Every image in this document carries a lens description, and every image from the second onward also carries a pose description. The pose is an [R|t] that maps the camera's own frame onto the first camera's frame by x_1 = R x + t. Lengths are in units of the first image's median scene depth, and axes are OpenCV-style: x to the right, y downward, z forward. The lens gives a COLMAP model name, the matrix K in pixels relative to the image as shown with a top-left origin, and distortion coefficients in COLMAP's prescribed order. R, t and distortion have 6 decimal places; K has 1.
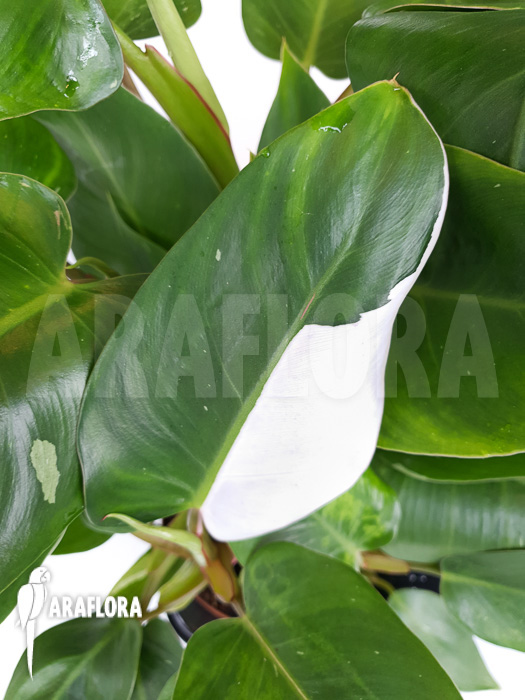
lens RADIAL K [[567.1, 0, 262.5], [0, 567.1, 350.0], [0, 0, 1]] dist [-0.004396, -0.003904]
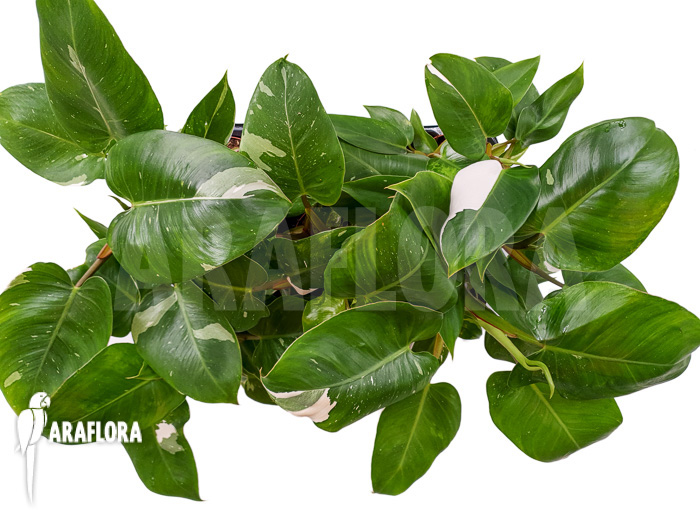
lens RADIAL K [[567.1, 0, 350.0], [0, 567.1, 262.5], [0, 0, 1]] dist [-0.004396, -0.003904]
pose [[-0.997466, -0.071133, 0.001170, 0.669544], [0.069542, -0.971423, 0.226941, -0.963582], [-0.015006, 0.226447, 0.973908, -1.884513]]
